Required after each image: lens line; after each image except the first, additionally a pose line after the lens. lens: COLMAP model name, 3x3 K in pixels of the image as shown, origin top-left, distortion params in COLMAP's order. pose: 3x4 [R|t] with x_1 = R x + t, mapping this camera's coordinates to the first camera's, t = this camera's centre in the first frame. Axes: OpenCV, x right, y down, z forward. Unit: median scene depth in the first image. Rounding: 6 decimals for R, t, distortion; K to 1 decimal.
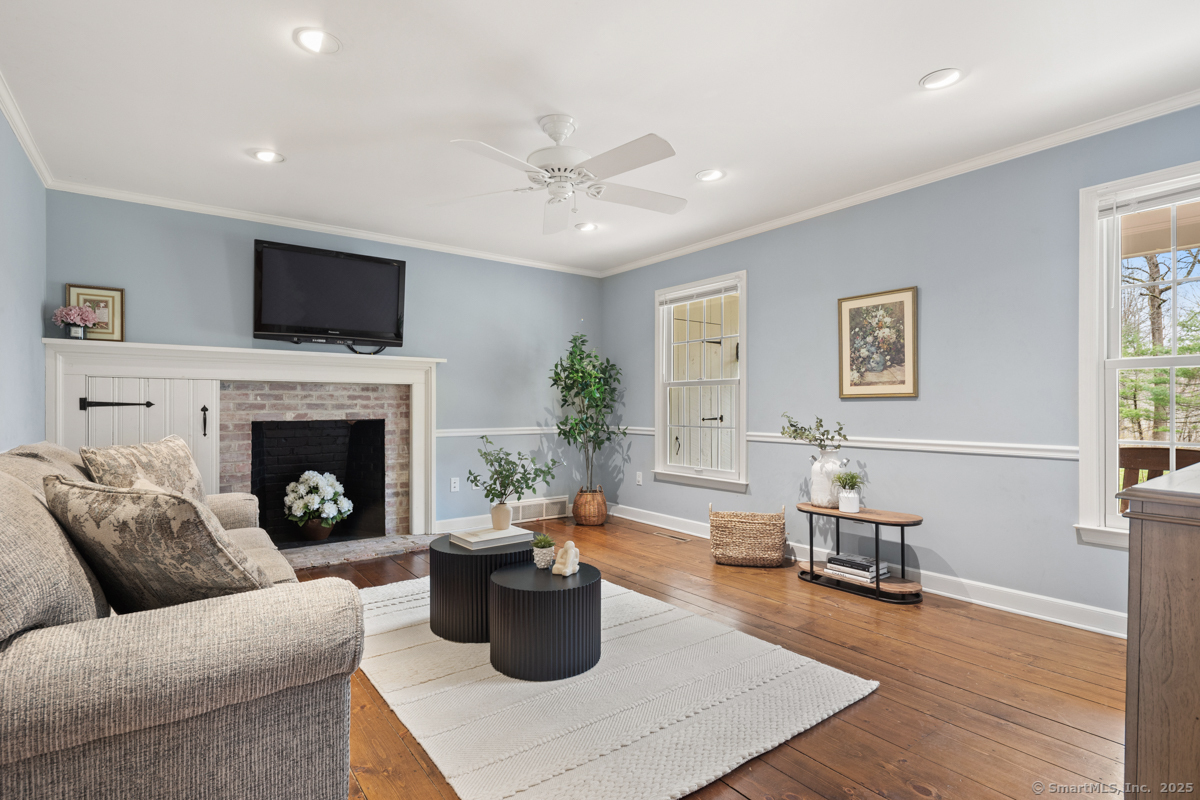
lens RADIAL K [[588.0, 0, 591.9], [0, 588.0, 399.9], [0, 0, 1]] dist [0.003101, -0.000092]
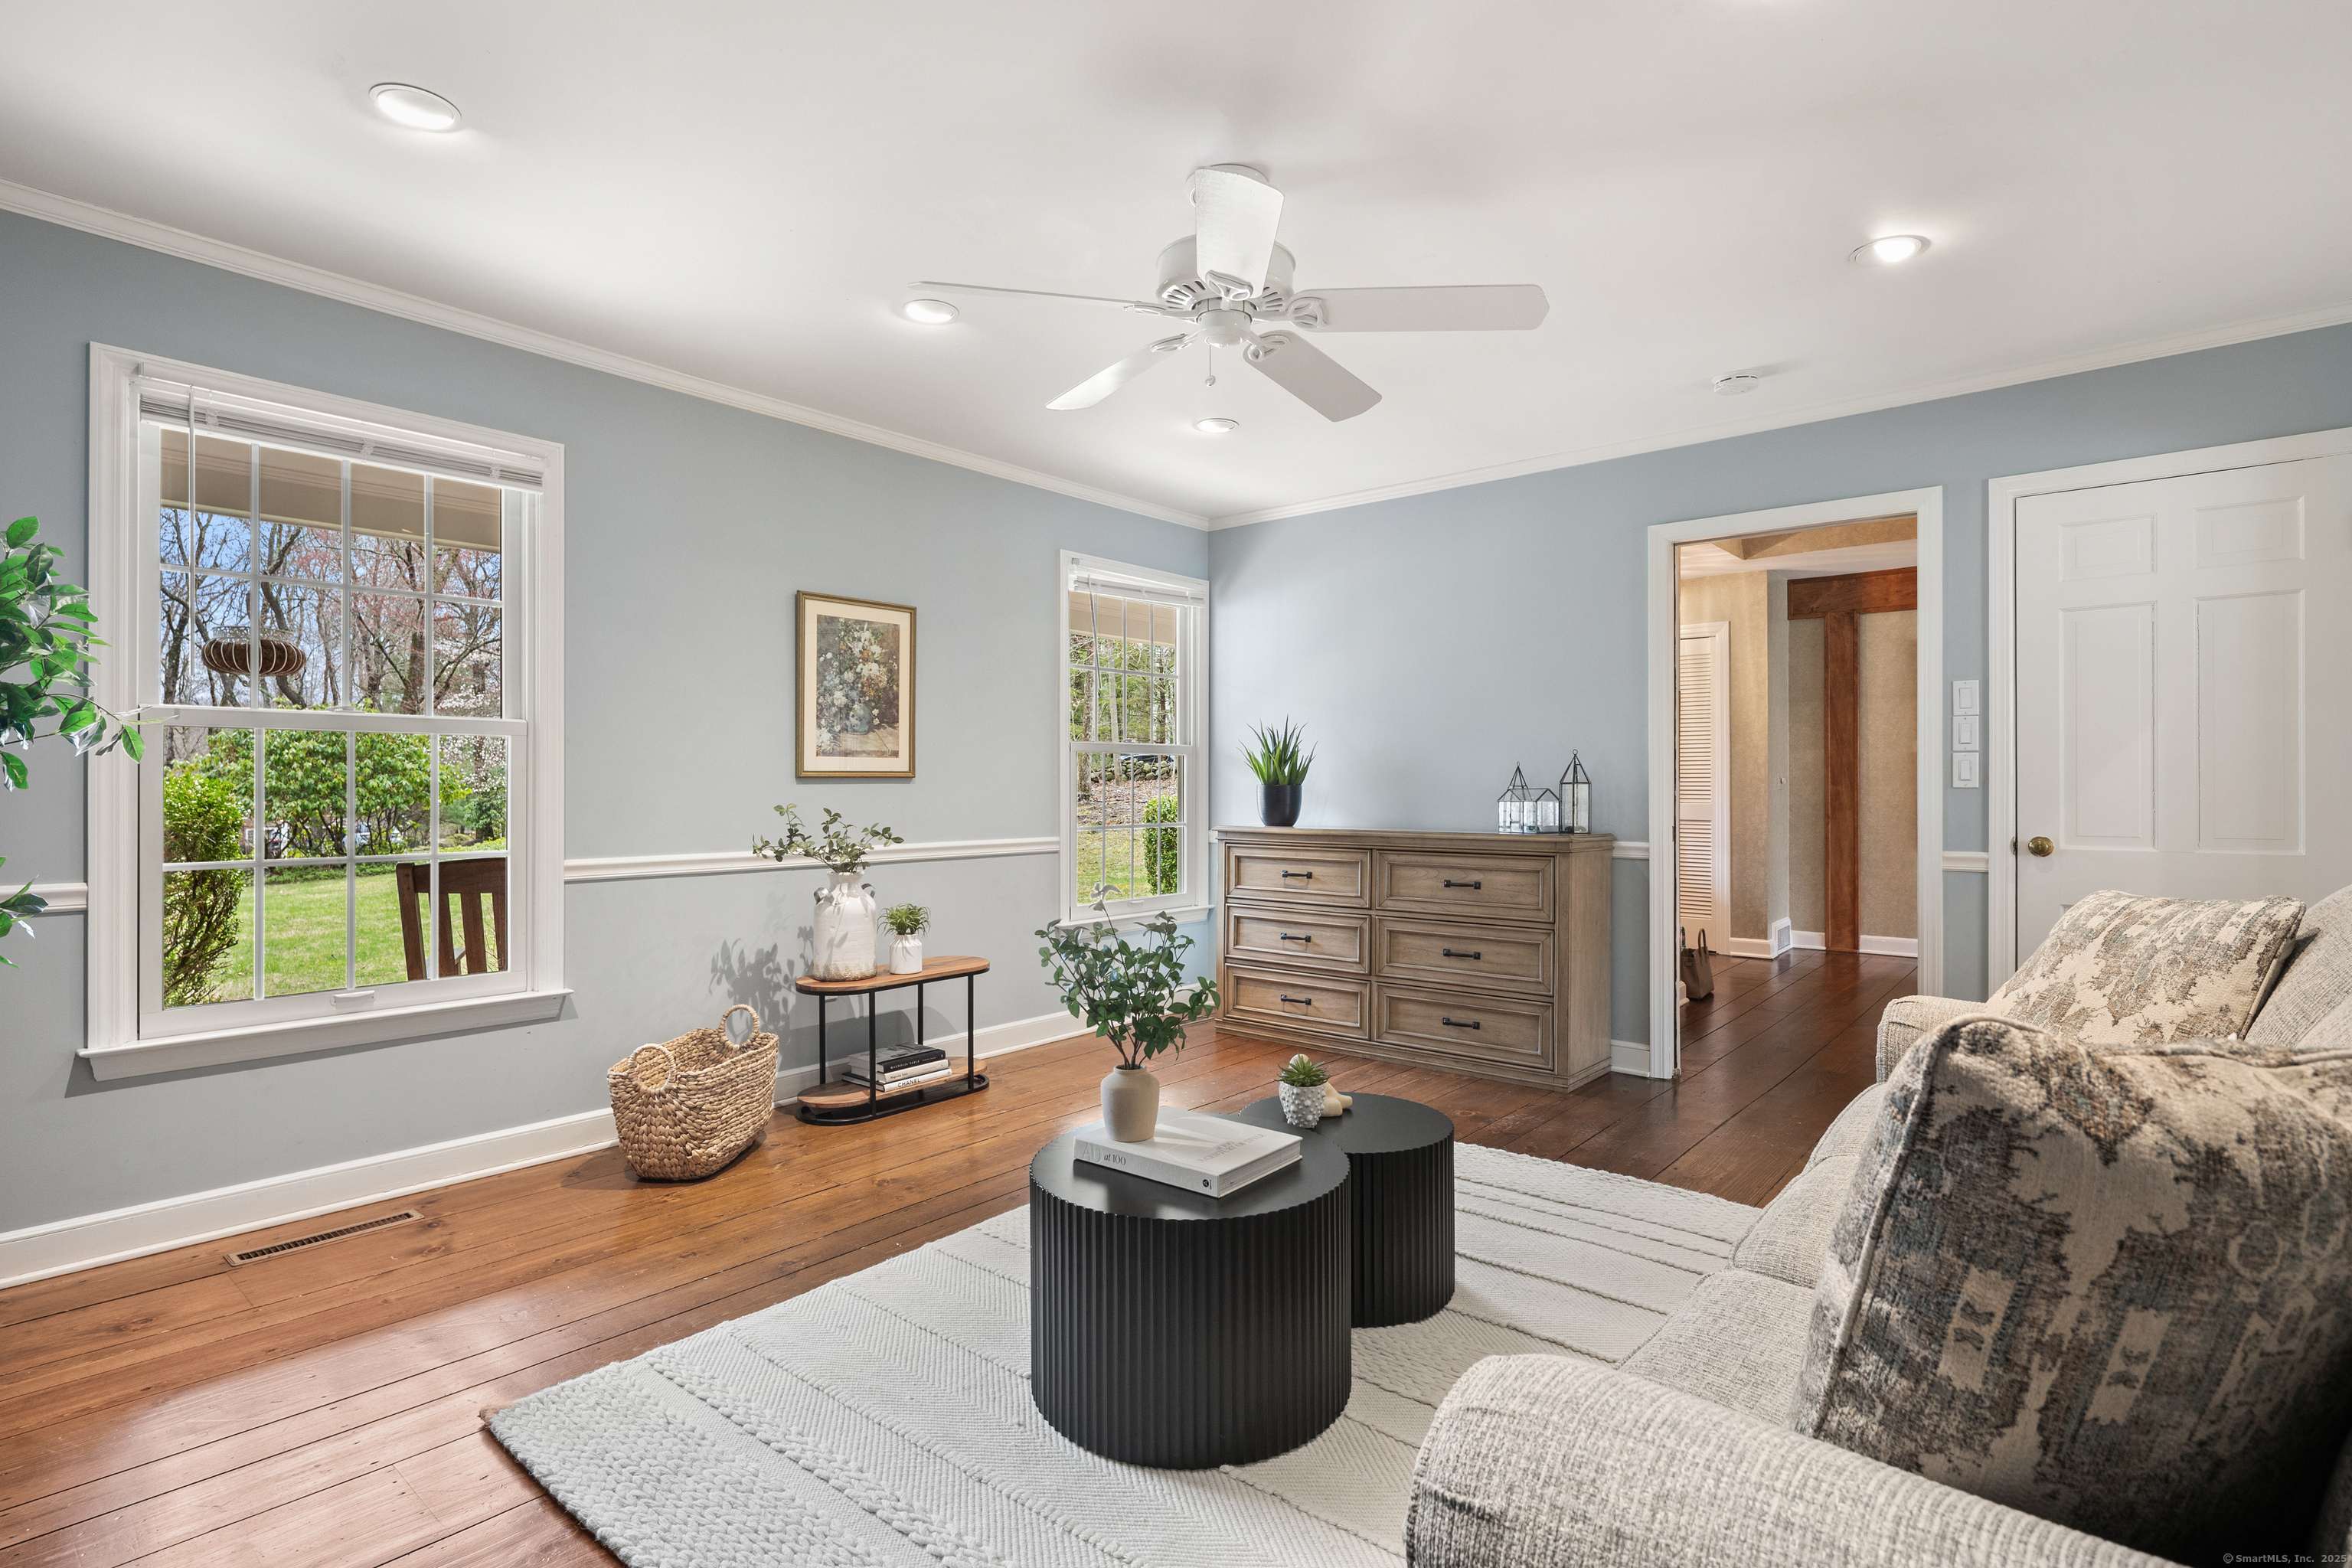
lens RADIAL K [[1152.6, 0, 1160.0], [0, 1152.6, 783.8], [0, 0, 1]] dist [0.003101, -0.000092]
pose [[-0.227363, 0.008193, 0.973776, -0.691318], [-0.005084, 0.999941, -0.009601, 0.011485], [-0.973797, -0.007134, -0.227308, 0.948998]]
